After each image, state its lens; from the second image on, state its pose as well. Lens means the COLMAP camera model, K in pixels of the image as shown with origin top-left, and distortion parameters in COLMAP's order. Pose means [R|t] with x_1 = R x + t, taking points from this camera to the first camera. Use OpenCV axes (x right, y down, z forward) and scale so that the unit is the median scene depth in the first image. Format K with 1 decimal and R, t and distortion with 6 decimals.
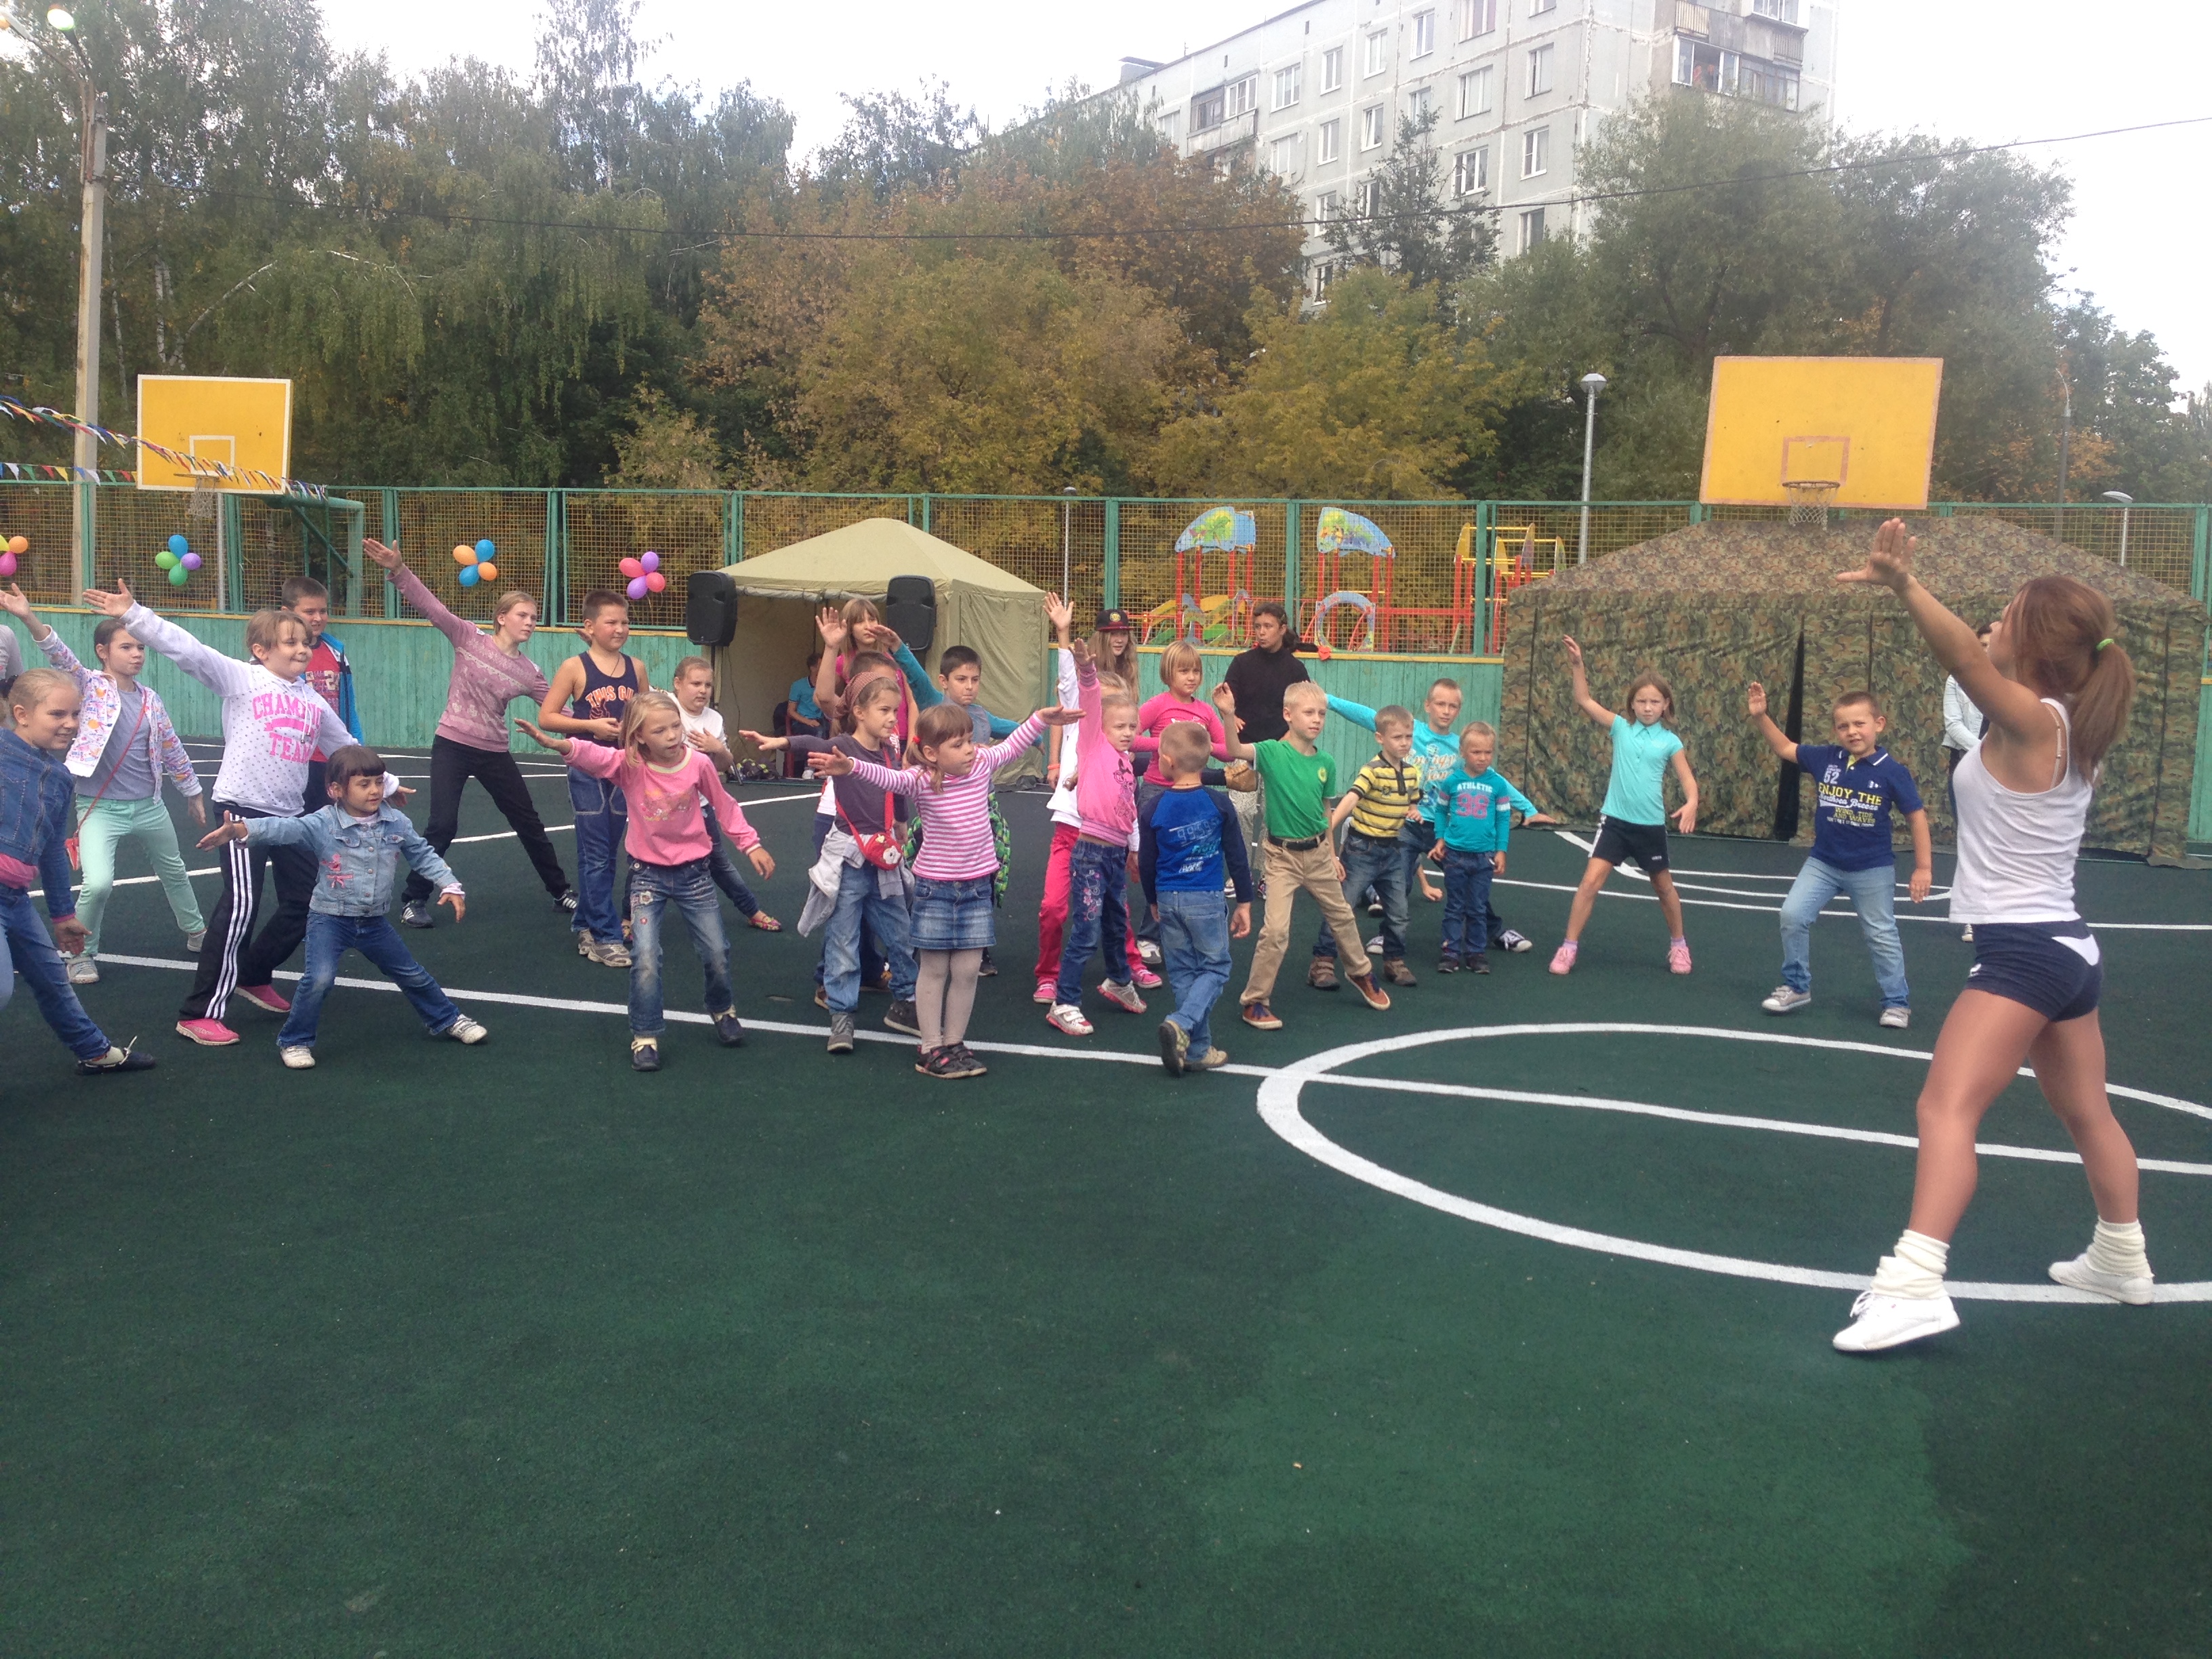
lens RADIAL K [[2047.8, 0, 1106.0], [0, 2047.8, 829.5], [0, 0, 1]] dist [0.131903, -0.193324]
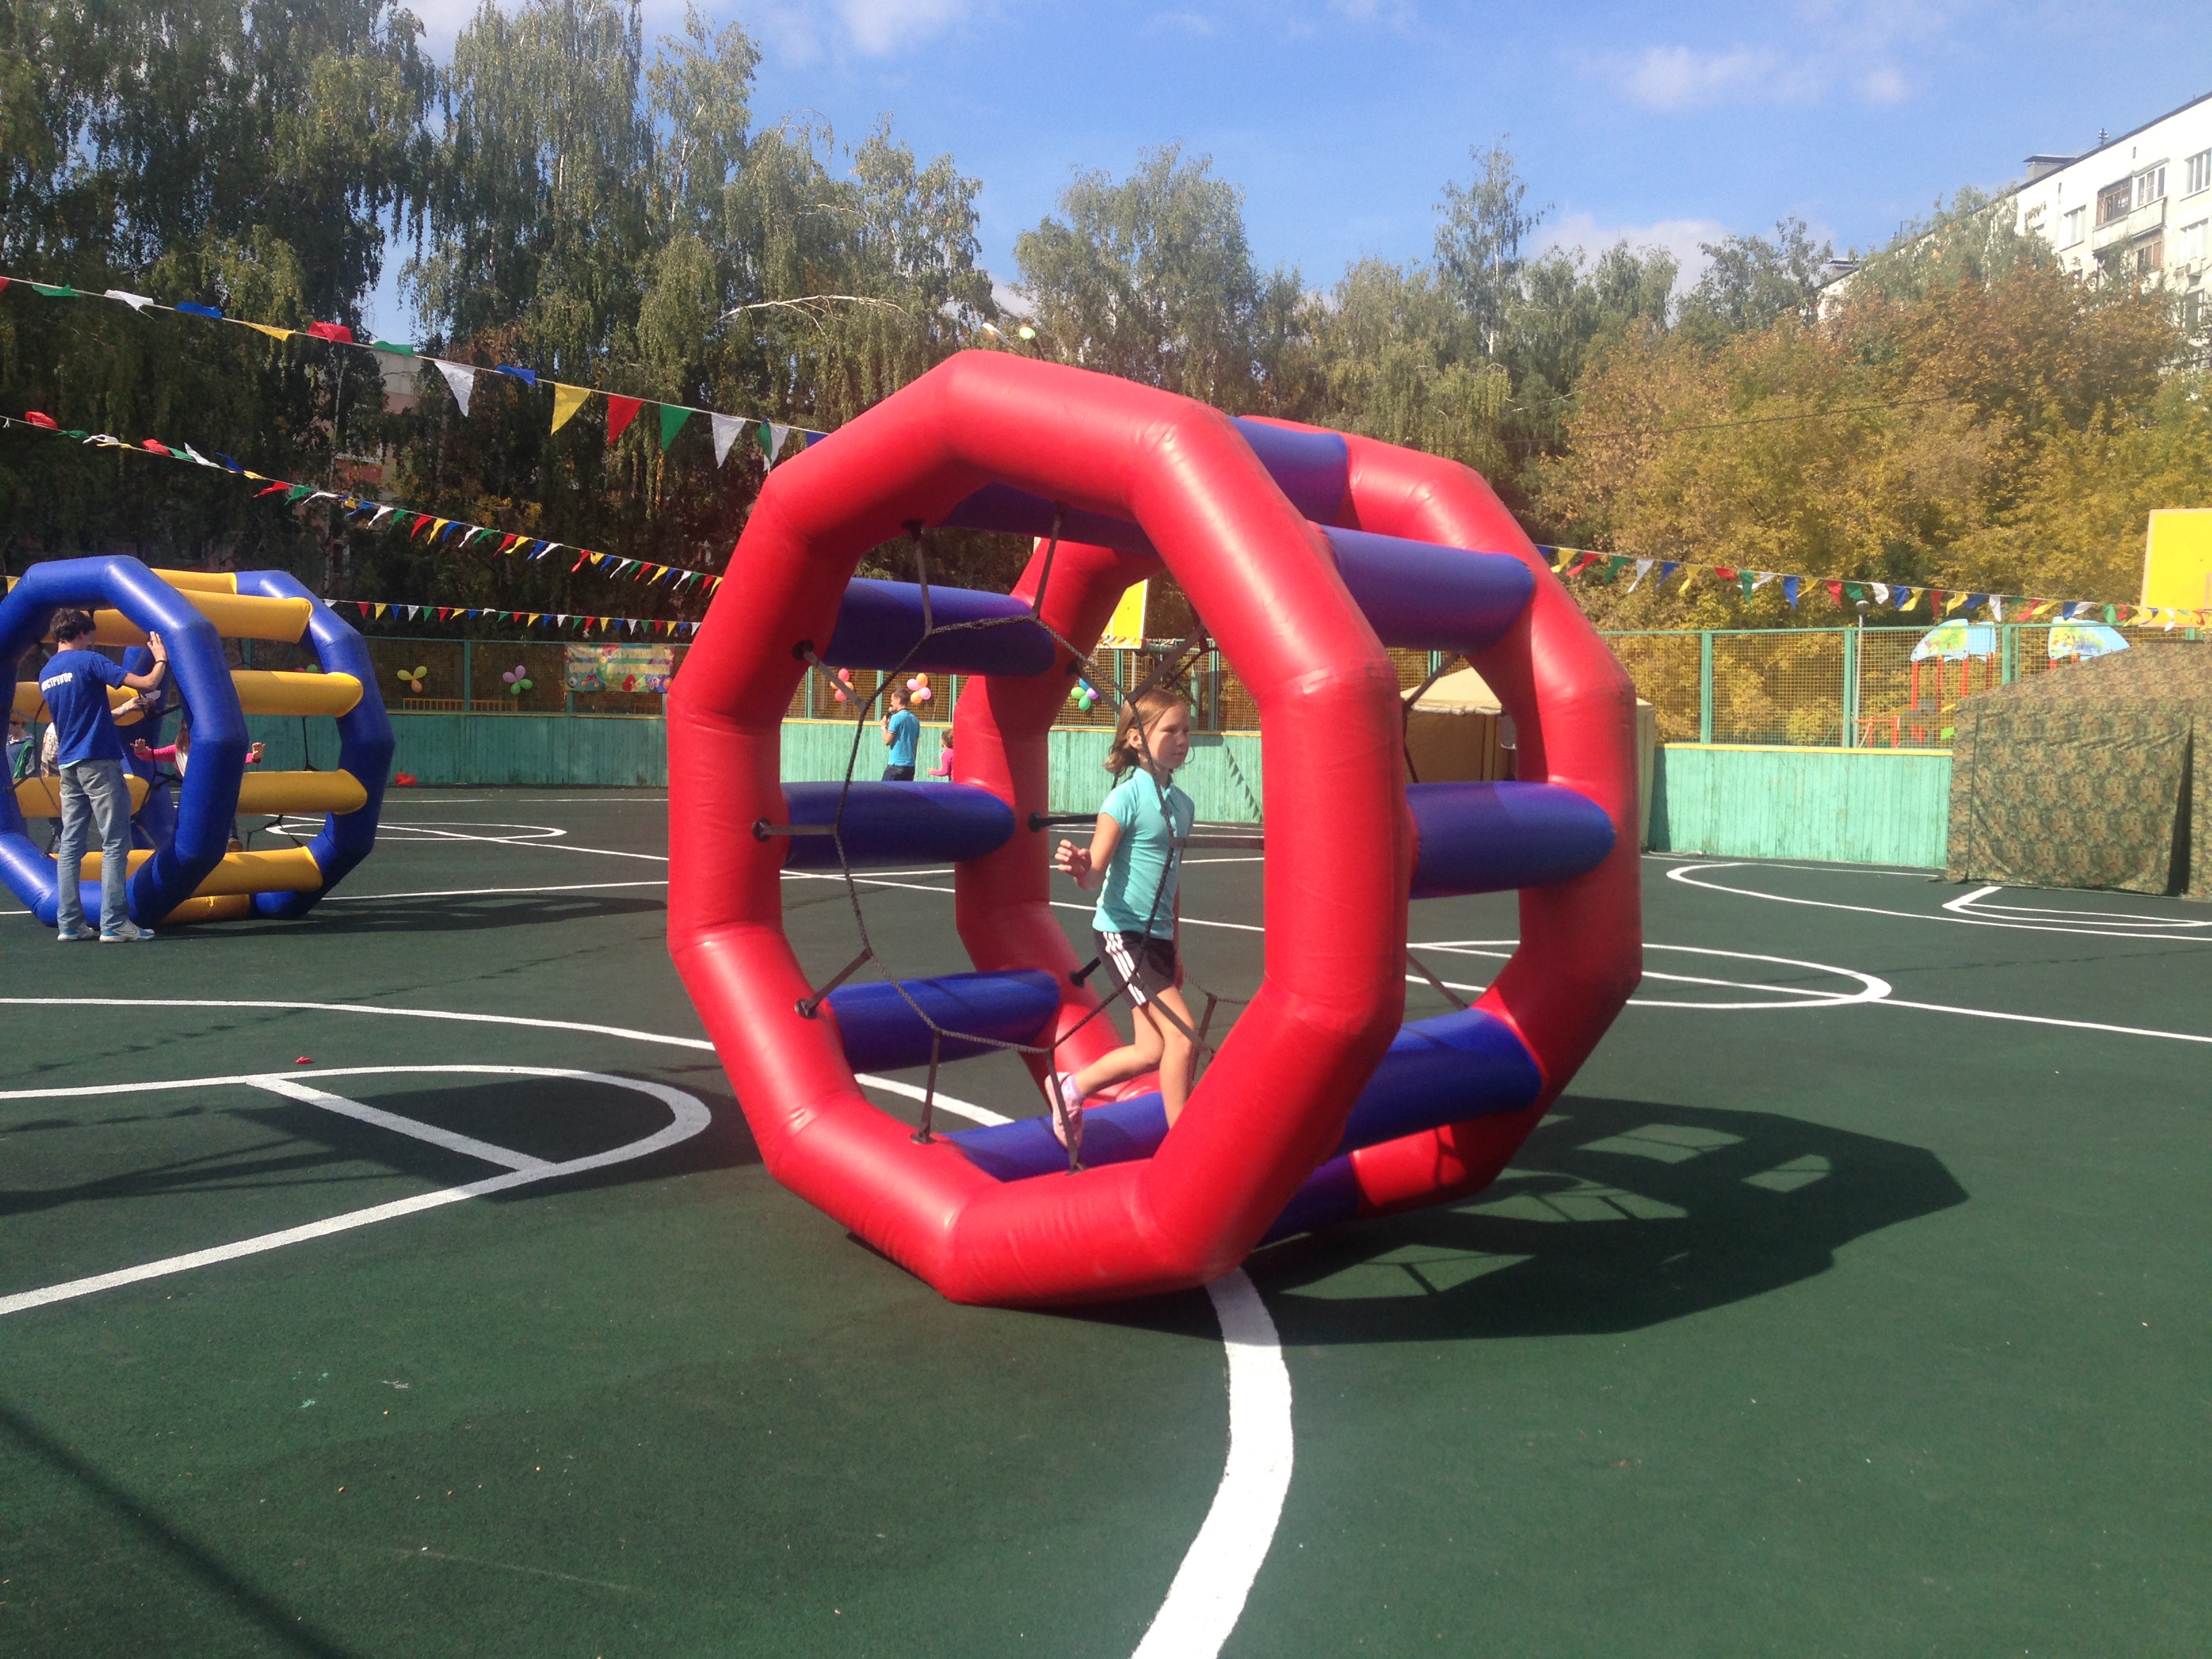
lens RADIAL K [[2047.8, 0, 1106.0], [0, 2047.8, 829.5], [0, 0, 1]] dist [0.131903, -0.193324]
pose [[0.898720, 0.010744, -0.438391, 0.137422], [-0.033398, 0.998473, -0.043997, 0.019169], [0.437249, 0.054183, 0.897707, -0.188038]]
